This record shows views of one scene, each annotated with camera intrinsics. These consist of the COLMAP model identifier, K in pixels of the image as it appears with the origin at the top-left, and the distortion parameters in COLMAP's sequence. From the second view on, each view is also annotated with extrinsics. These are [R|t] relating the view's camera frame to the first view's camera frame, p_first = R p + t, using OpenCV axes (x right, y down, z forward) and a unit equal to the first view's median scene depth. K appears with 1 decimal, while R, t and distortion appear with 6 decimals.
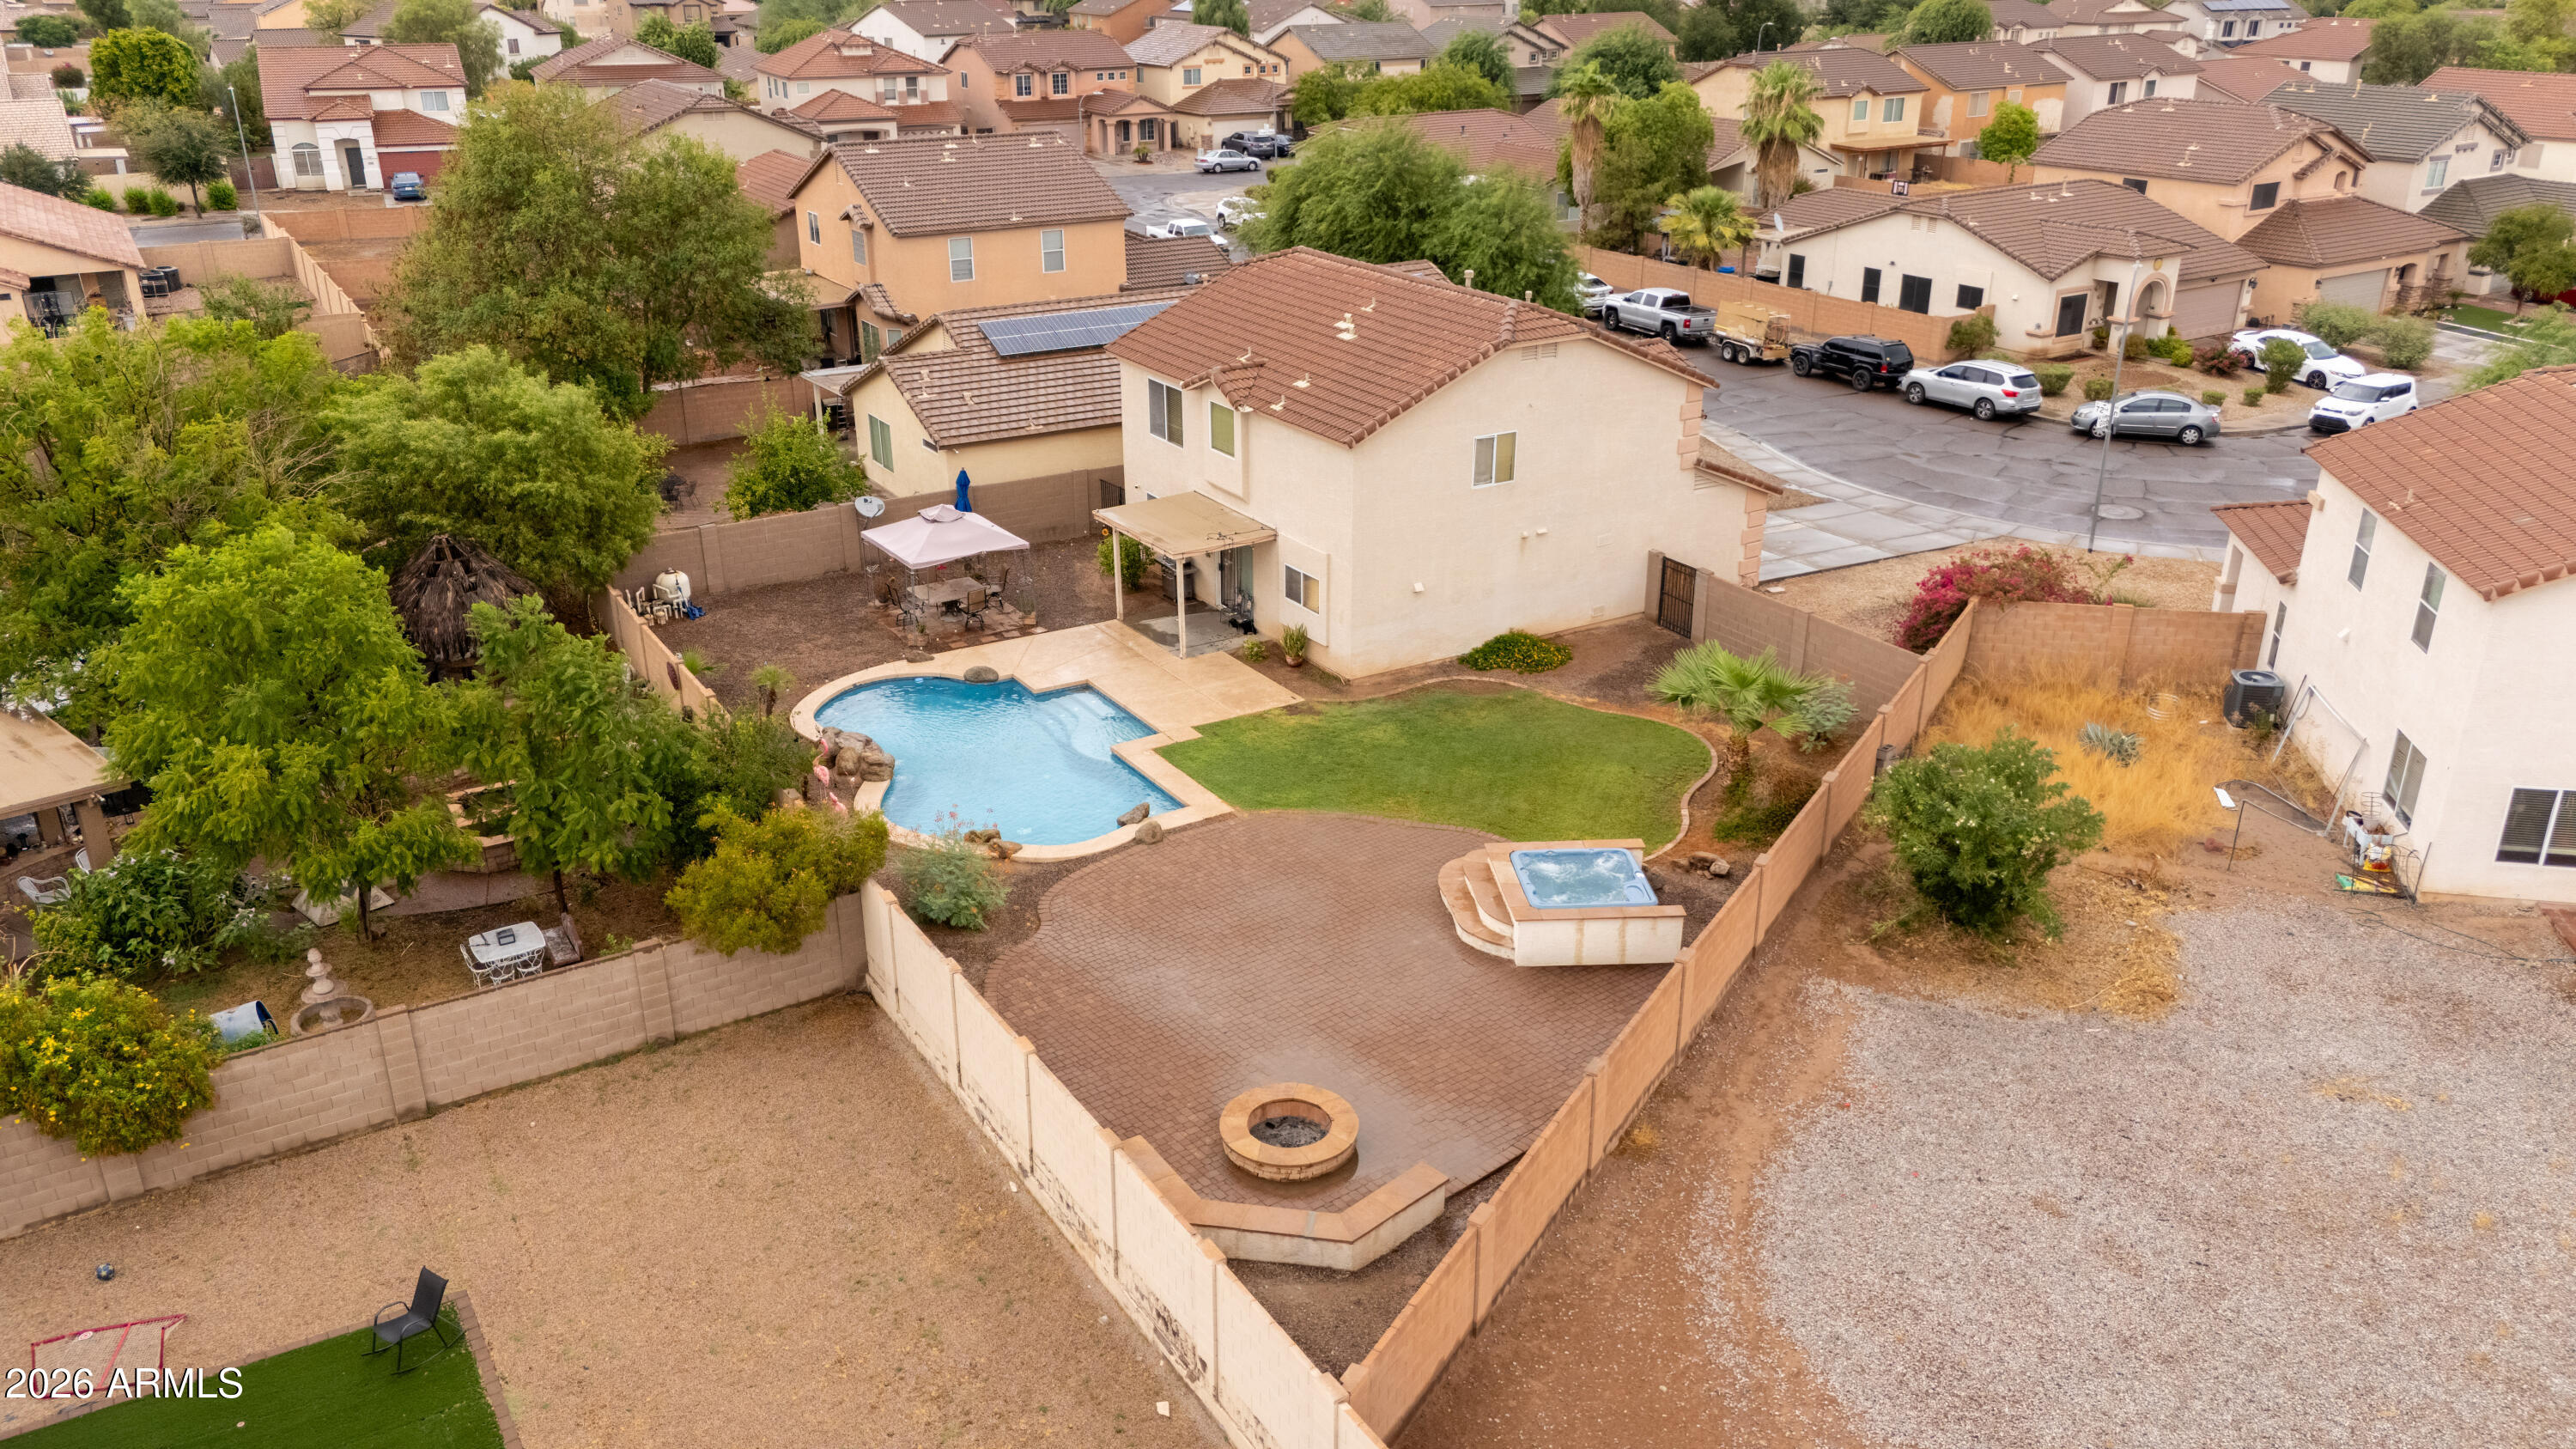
lens RADIAL K [[1916.5, 0, 1288.0], [0, 1916.5, 724.5], [0, 0, 1]] dist [0.068784, -0.059441]
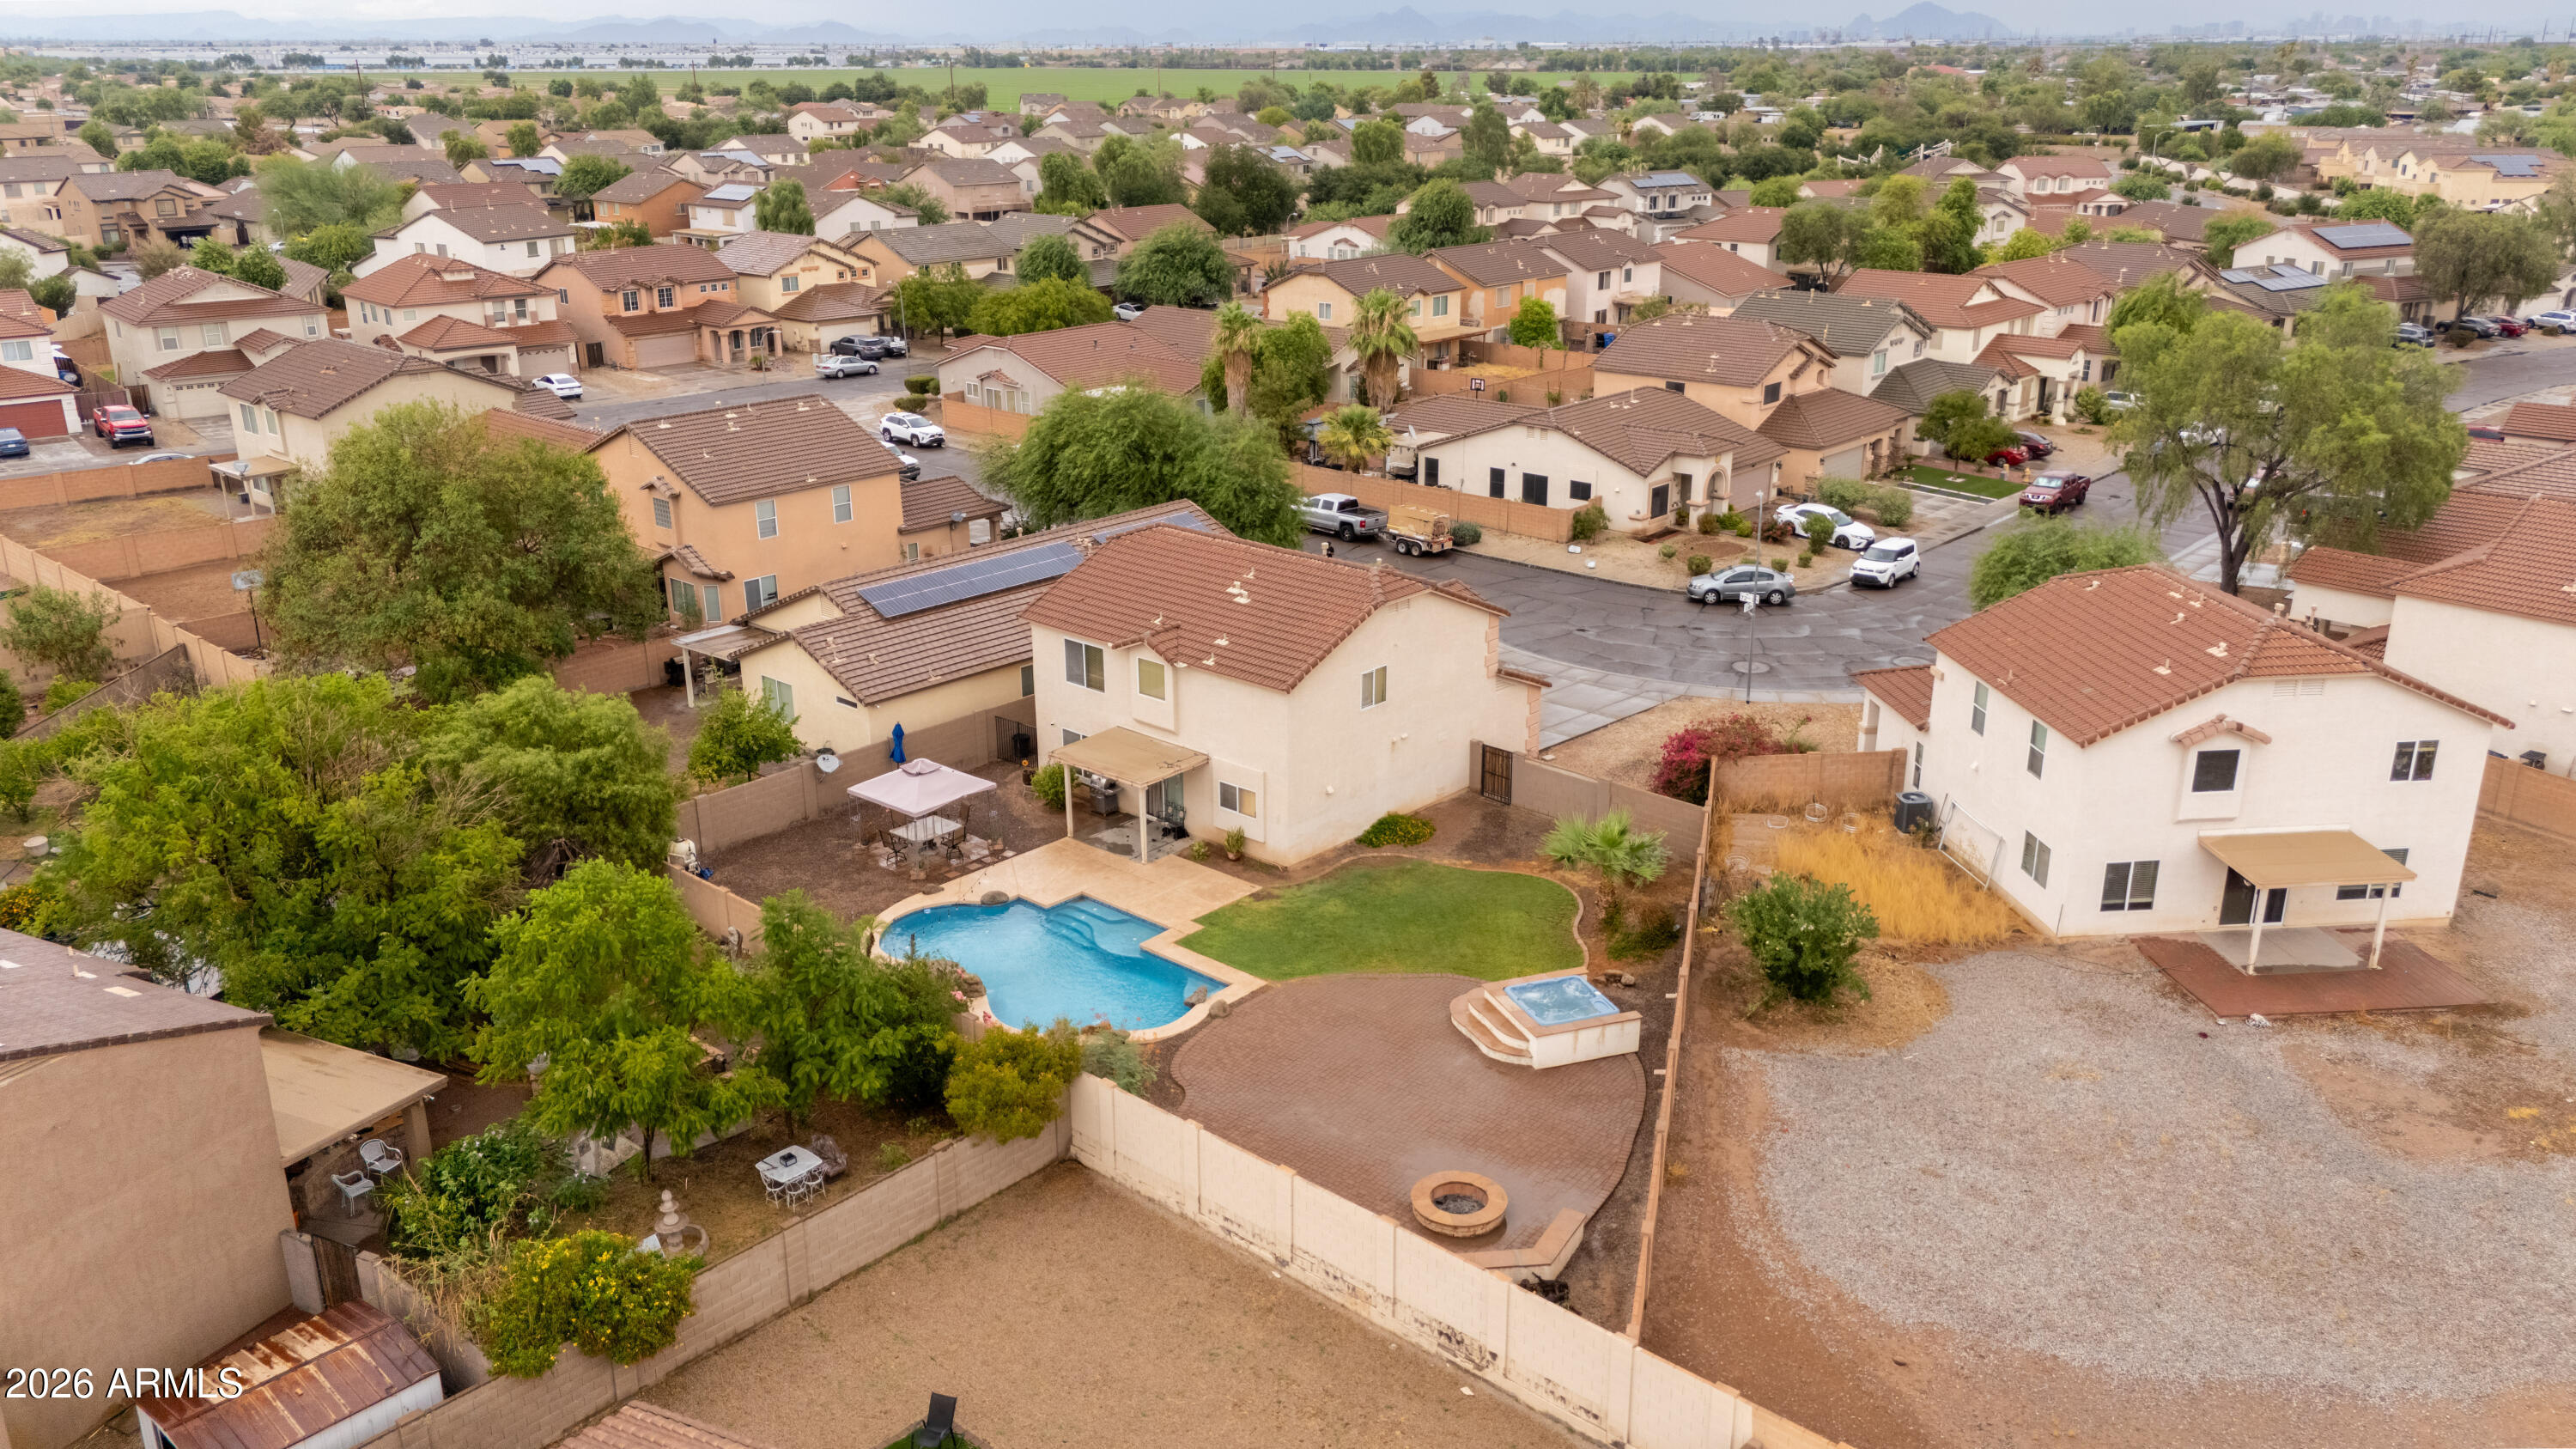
lens RADIAL K [[1937.9, 0, 1300.2], [0, 1937.9, 714.8], [0, 0, 1]] dist [0.117281, -0.228705]
pose [[0.959629, -0.093097, 0.265415, -0.224558], [0.110789, 0.992459, -0.052451, -0.042761], [-0.258531, 0.079738, 0.962706, -0.197434]]
